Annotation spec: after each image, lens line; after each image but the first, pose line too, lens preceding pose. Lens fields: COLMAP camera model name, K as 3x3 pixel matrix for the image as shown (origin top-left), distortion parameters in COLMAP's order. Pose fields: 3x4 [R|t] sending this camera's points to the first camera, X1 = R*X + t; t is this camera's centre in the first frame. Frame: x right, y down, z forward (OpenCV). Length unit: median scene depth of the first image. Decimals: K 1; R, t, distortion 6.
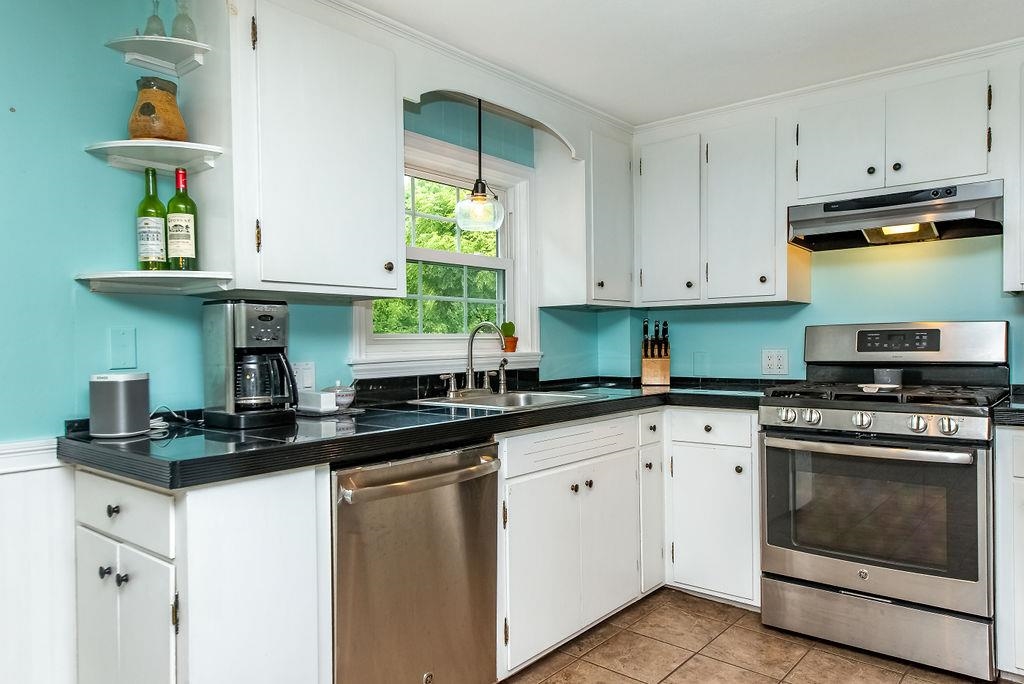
lens RADIAL K [[687.6, 0, 513.0], [0, 687.6, 354.2], [0, 0, 1]] dist [0.005662, 0.001085]
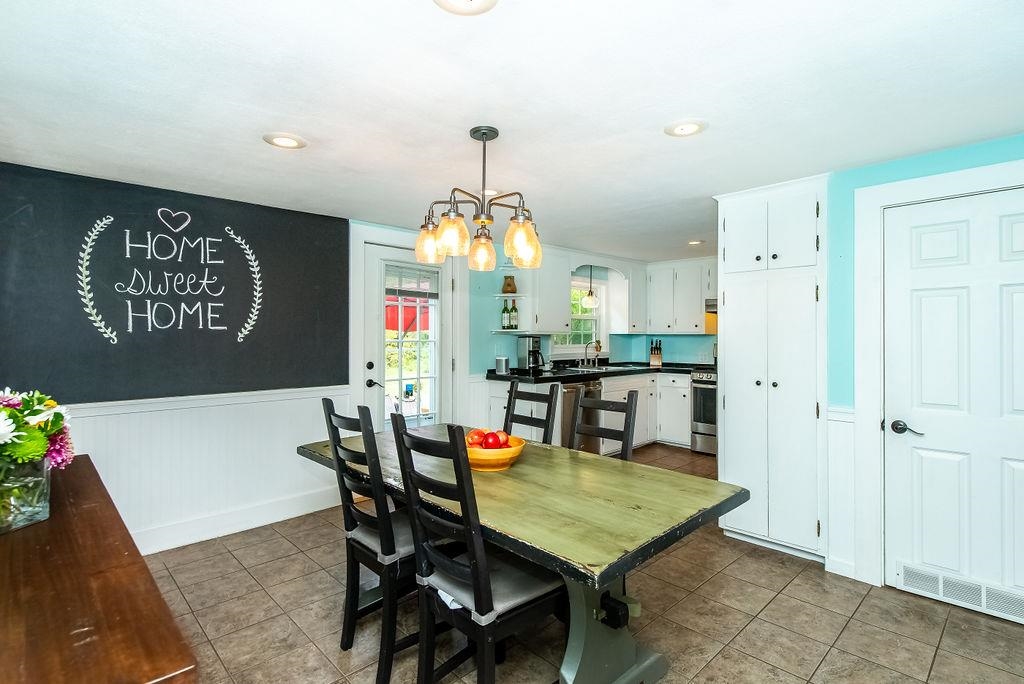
lens RADIAL K [[498.9, 0, 495.3], [0, 498.9, 338.9], [0, 0, 1]] dist [-0.001173, -0.000063]
pose [[0.991132, 0.014255, -0.132115, -0.160805], [-0.016308, 0.999762, -0.014472, -0.019947], [0.131878, 0.016498, 0.991129, -1.063908]]
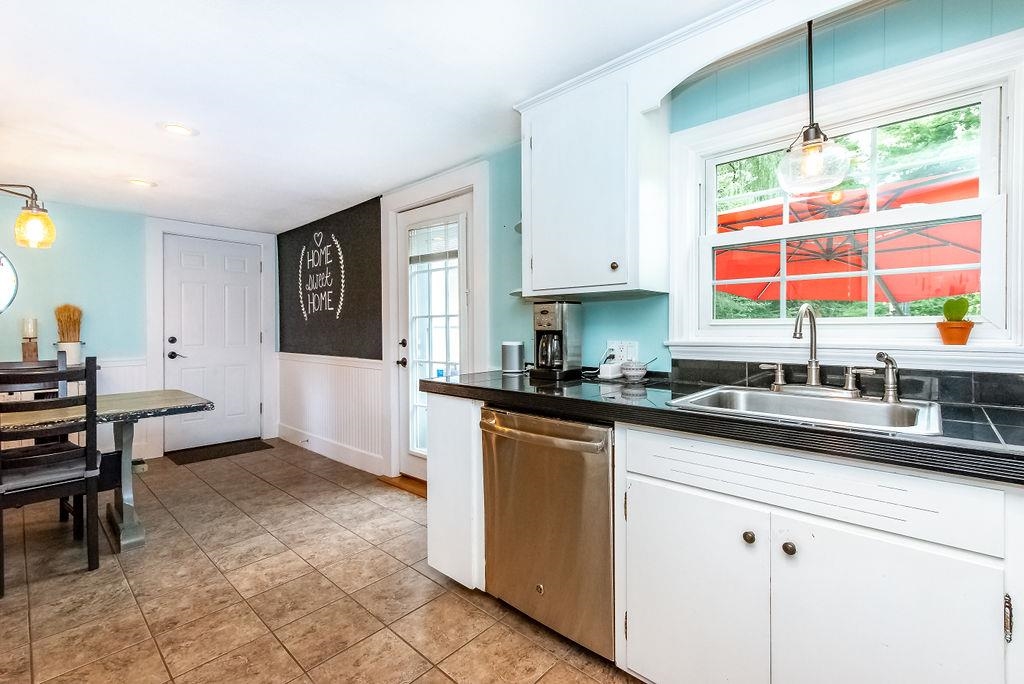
lens RADIAL K [[454.6, 0, 532.6], [0, 454.6, 333.4], [0, 0, 1]] dist [0.001849, -0.000015]
pose [[-0.033884, 0.029769, -0.998982, 0.489657], [-0.011829, 0.999474, 0.030185, -0.024178], [0.999356, 0.012840, -0.033514, 0.688098]]
